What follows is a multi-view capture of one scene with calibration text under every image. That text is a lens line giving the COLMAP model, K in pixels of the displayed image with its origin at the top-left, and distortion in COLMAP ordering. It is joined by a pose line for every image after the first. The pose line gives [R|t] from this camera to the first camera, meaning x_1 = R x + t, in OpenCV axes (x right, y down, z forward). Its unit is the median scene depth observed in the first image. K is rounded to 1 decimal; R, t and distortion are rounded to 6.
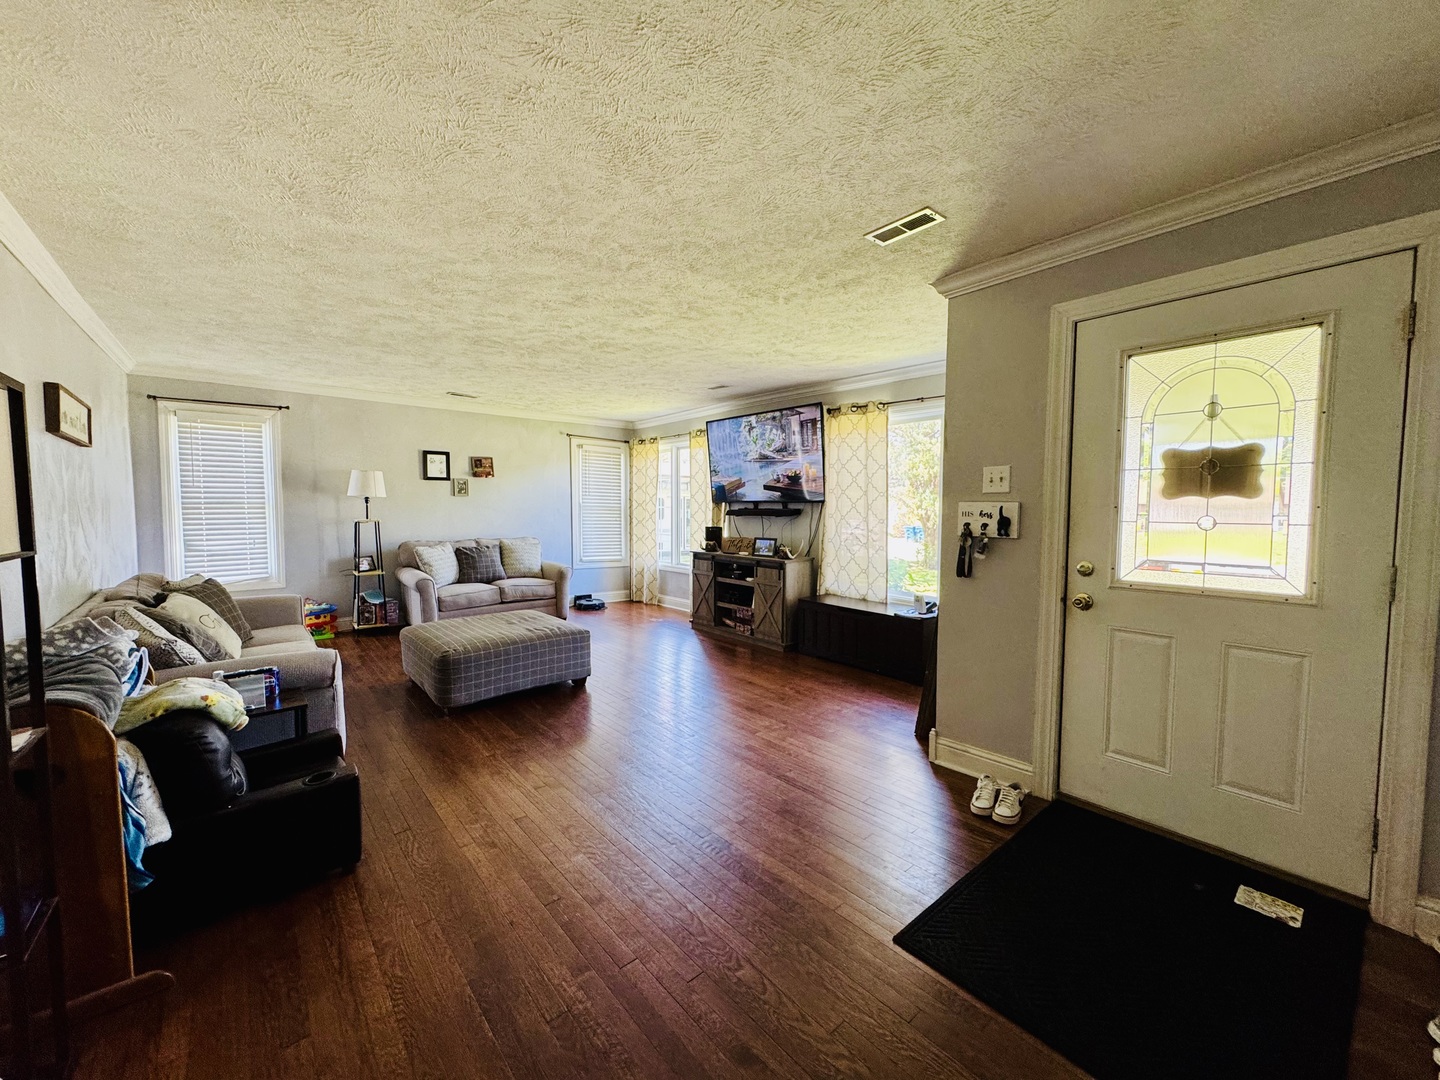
lens RADIAL K [[574.0, 0, 720.4], [0, 574.0, 542.4], [0, 0, 1]] dist [-0.003635, 0.000780]
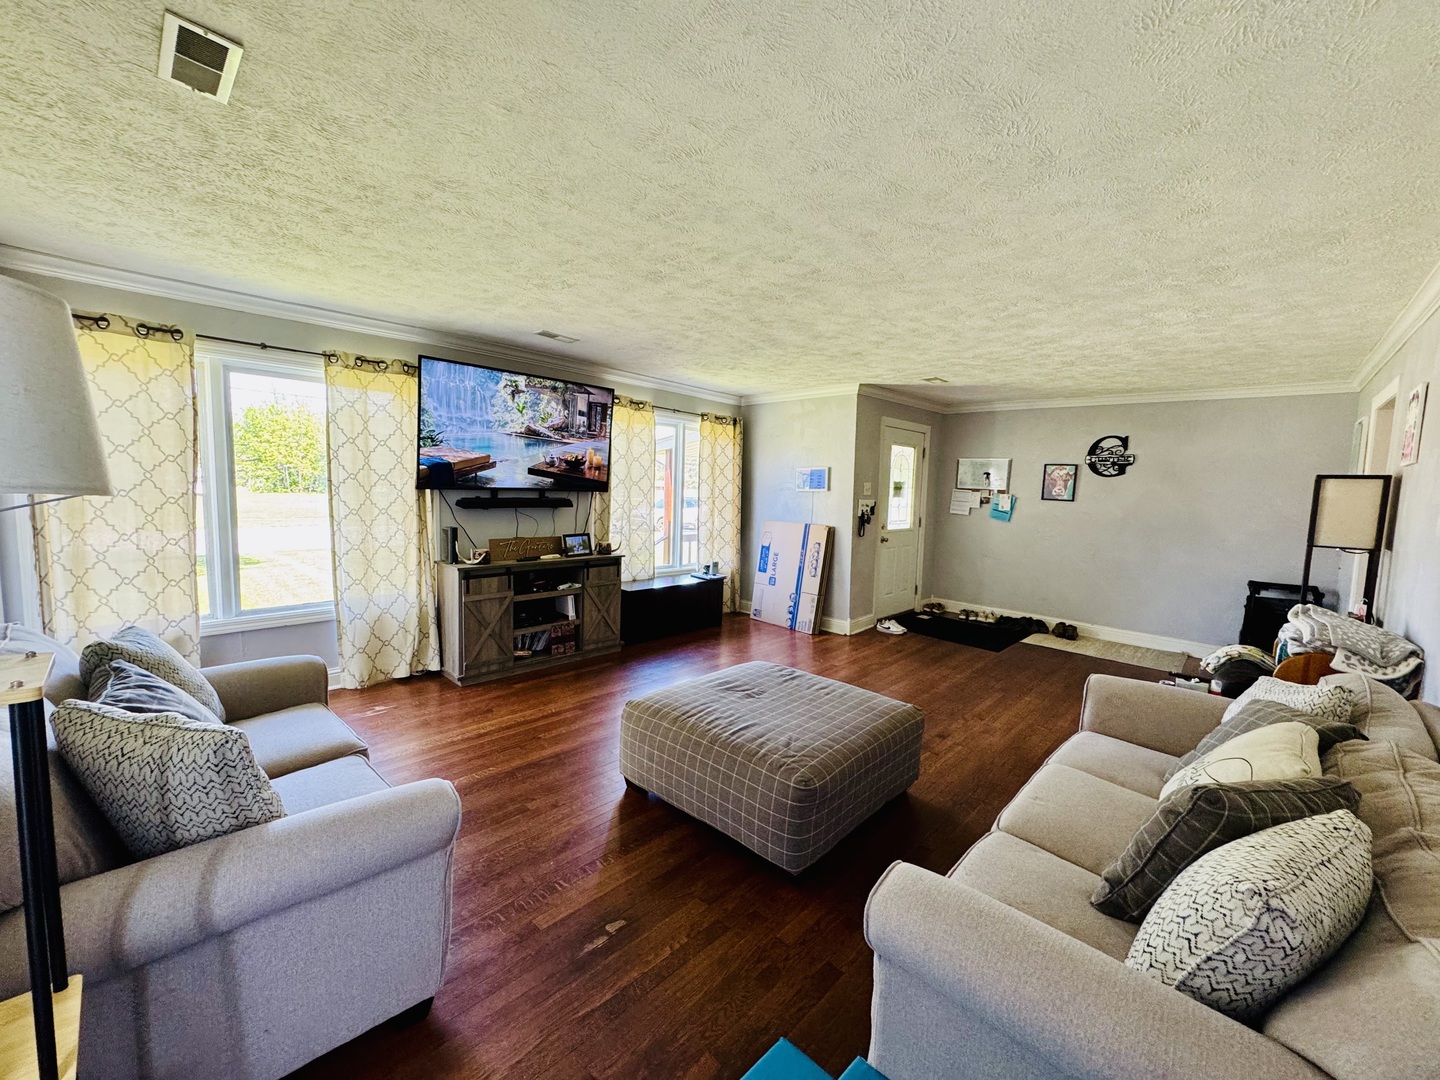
lens RADIAL K [[574.0, 0, 722.8], [0, 574.0, 538.3], [0, 0, 1]] dist [-0.003635, 0.000780]
pose [[-0.104599, -0.094498, 0.990015, -0.762841], [0.034161, 0.994547, 0.098540, -0.075379], [-0.993928, 0.044127, -0.100800, 0.849241]]
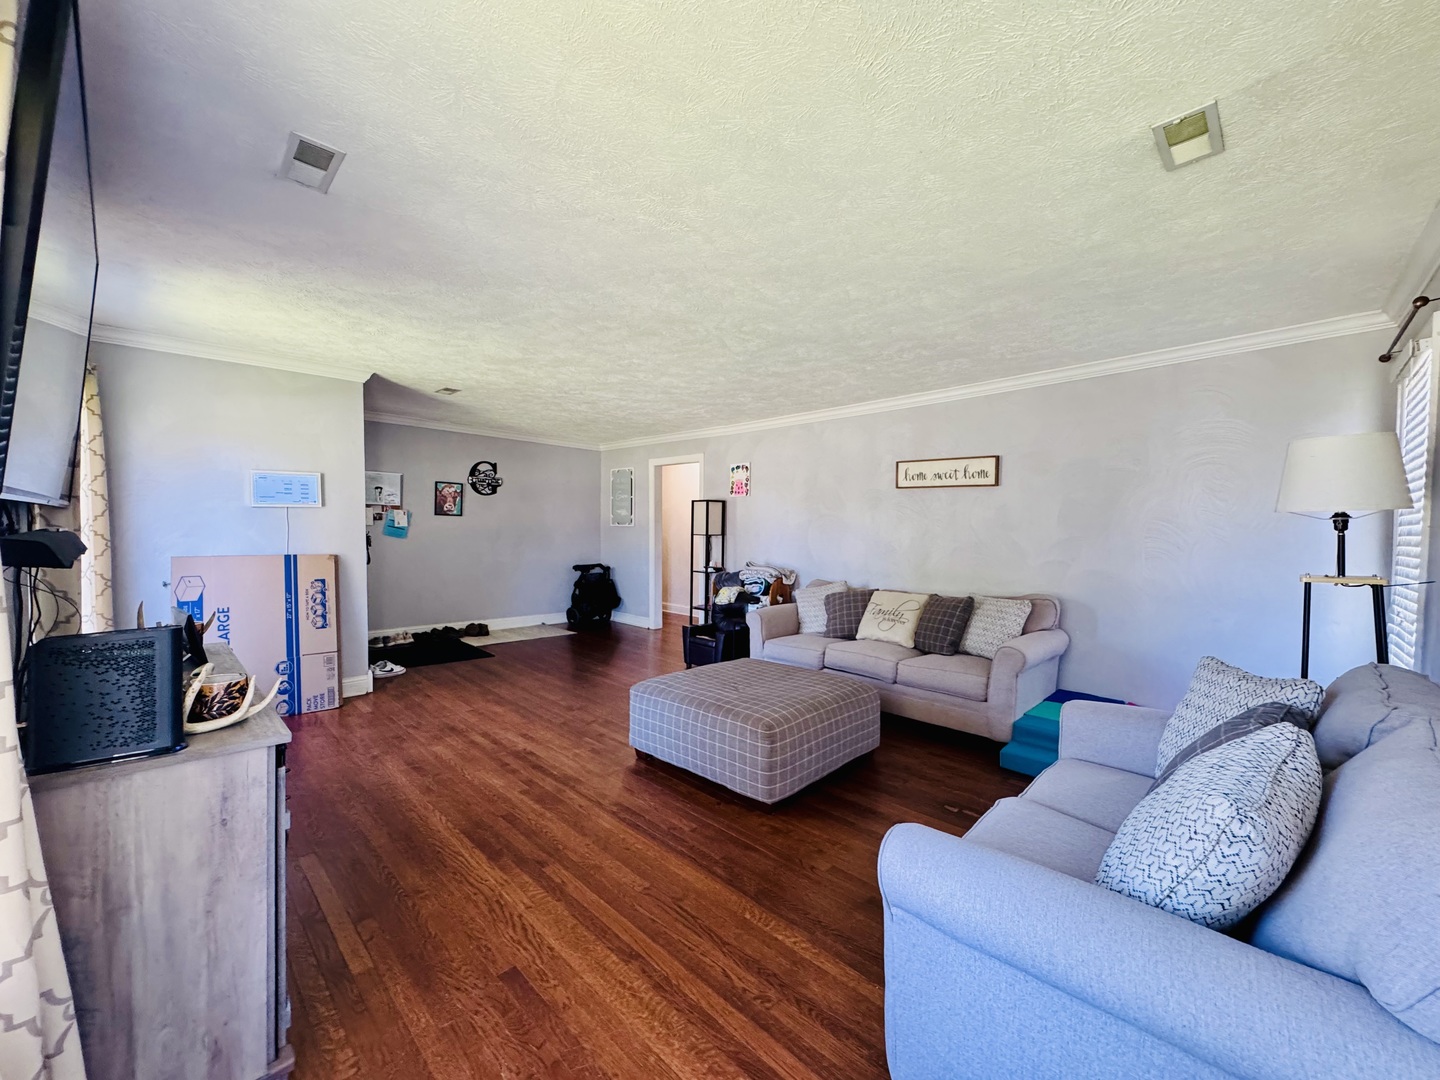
lens RADIAL K [[574.0, 0, 721.7], [0, 574.0, 539.6], [0, 0, 1]] dist [-0.003635, 0.000780]
pose [[-0.996626, -0.012881, -0.081057, -0.219117], [-0.020146, 0.995786, 0.089463, -0.085498], [0.079563, 0.090794, -0.992686, 1.325796]]
